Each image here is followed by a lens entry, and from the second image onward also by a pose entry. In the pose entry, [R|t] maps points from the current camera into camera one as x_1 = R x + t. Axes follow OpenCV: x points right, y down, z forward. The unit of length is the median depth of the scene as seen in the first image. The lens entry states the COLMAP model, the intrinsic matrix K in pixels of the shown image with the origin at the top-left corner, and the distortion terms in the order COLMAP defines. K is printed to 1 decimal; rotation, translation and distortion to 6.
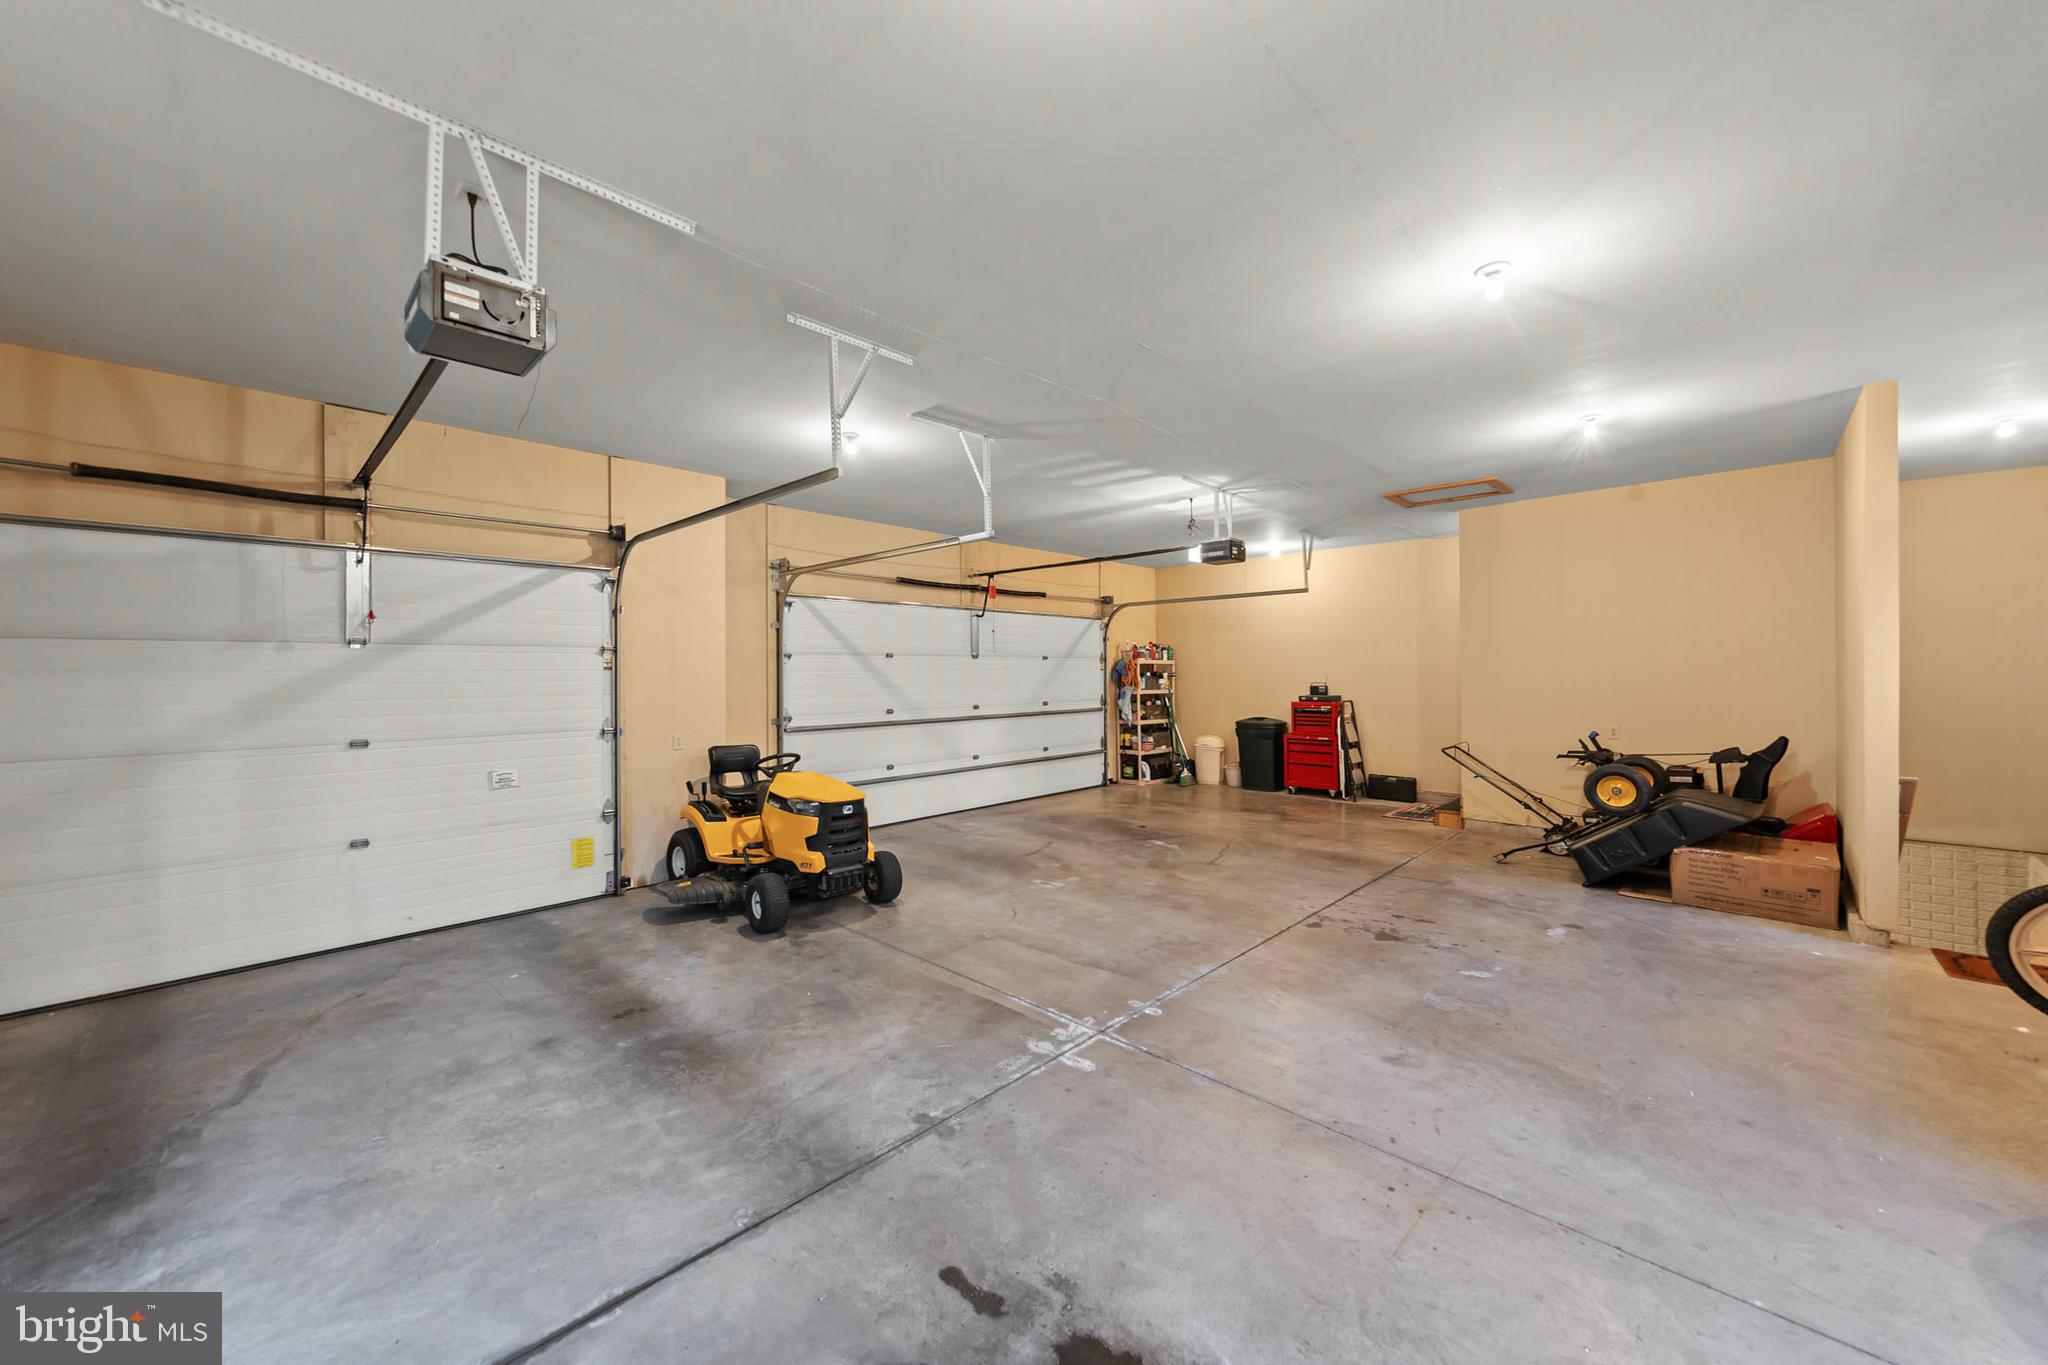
lens RADIAL K [[755.5, 0, 1019.8], [0, 755.5, 676.0], [0, 0, 1]] dist [0.000402, 0.000007]
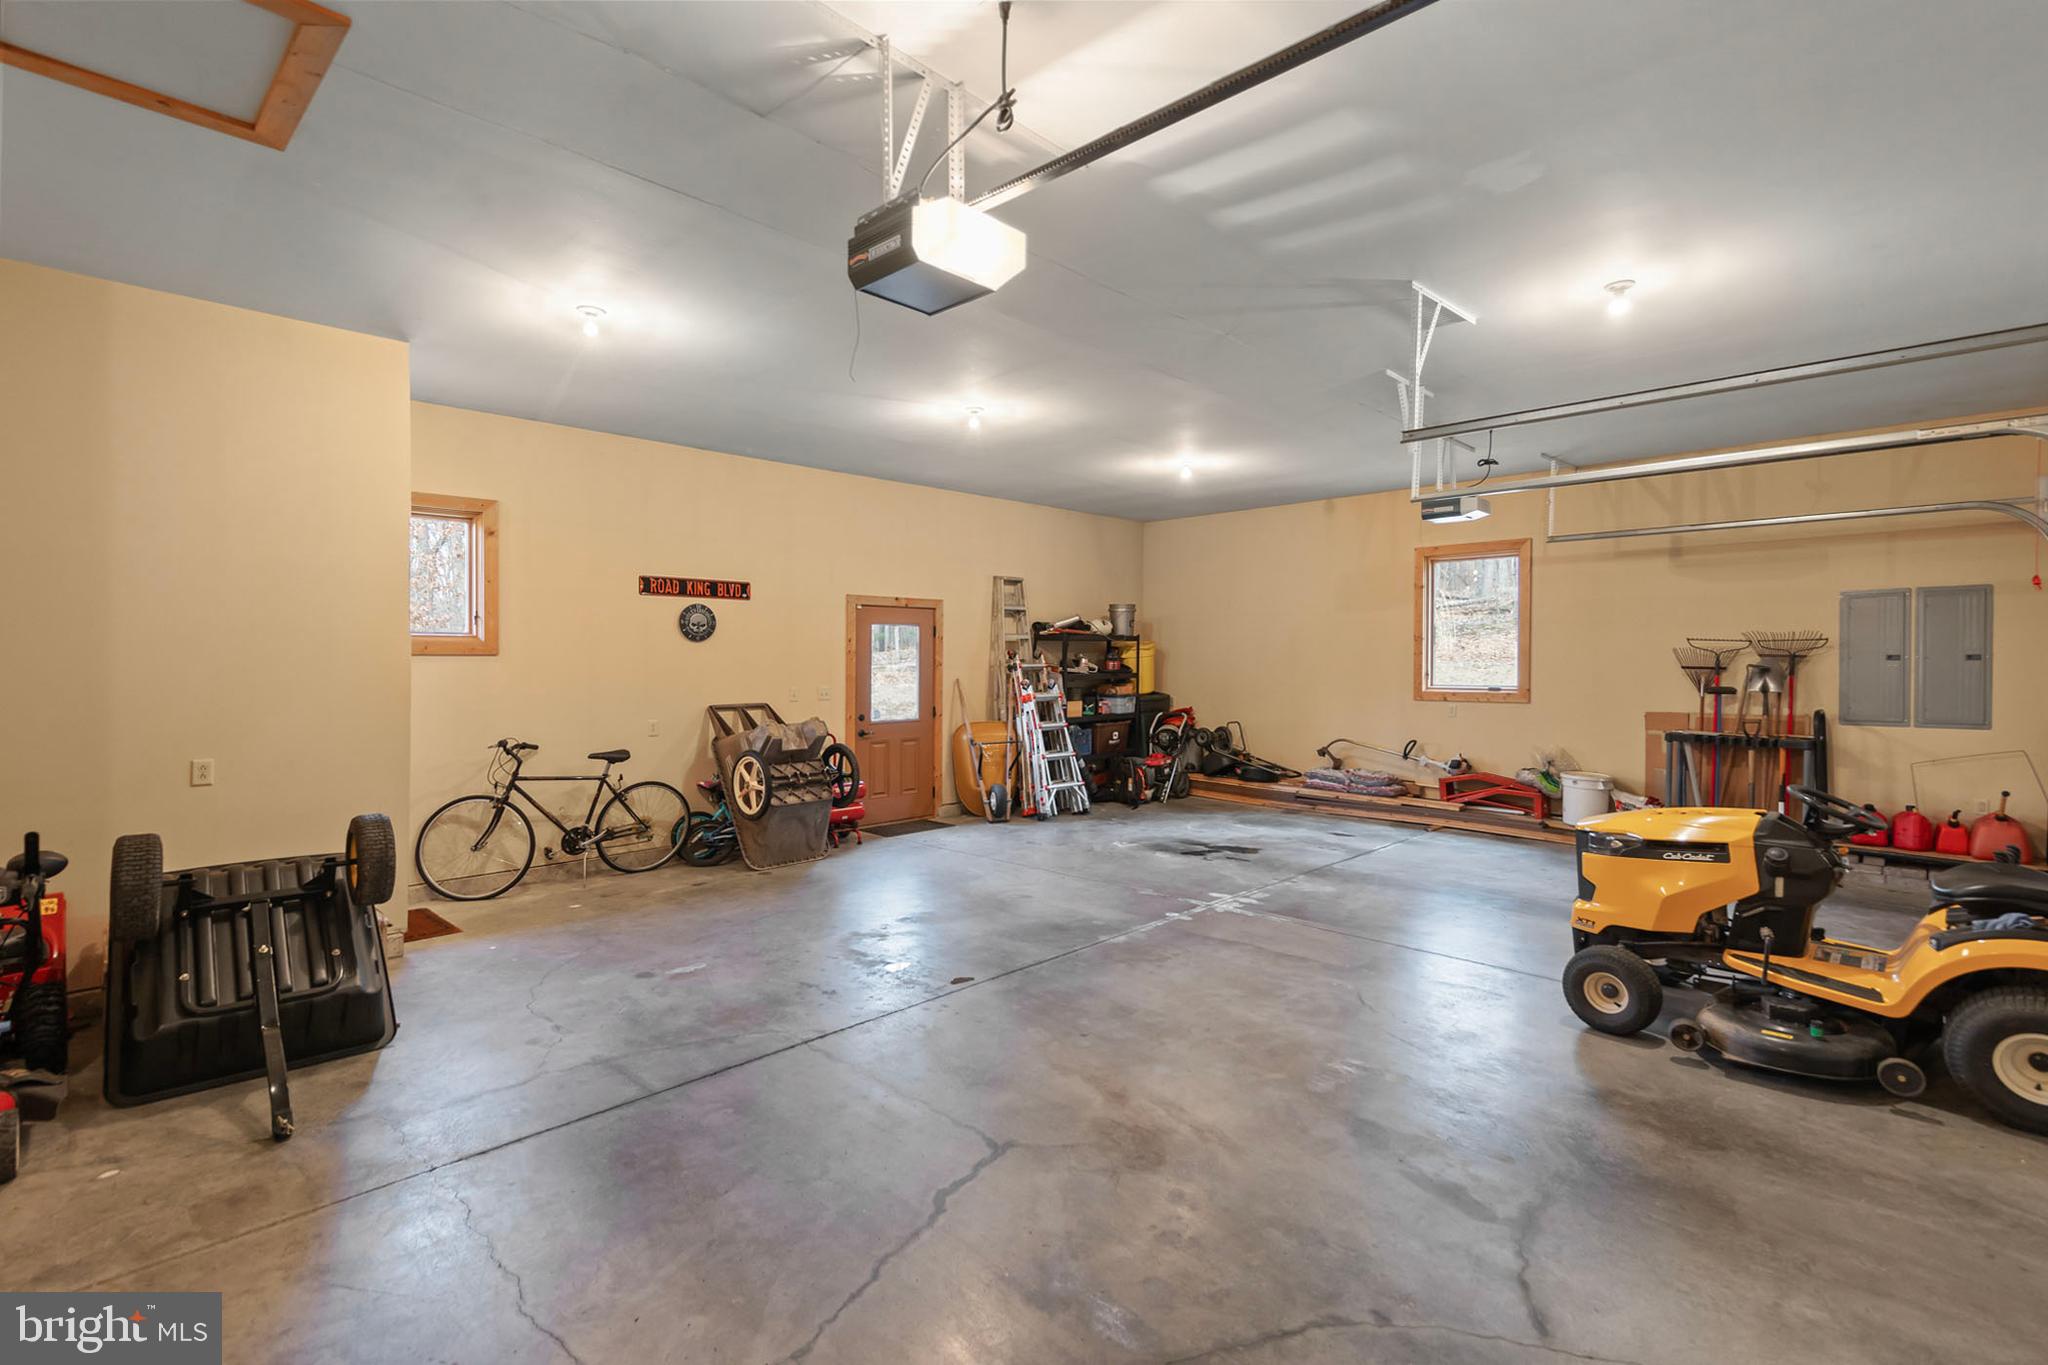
lens RADIAL K [[948.5, 0, 1025.9], [0, 948.5, 676.0], [0, 0, 1]] dist [0.001143, 0.000031]
pose [[-0.999960, 0.008734, 0.002053, 0.317228], [0.008783, 0.999640, 0.025369, -0.009590], [-0.001831, 0.025386, -0.999676, 1.974046]]
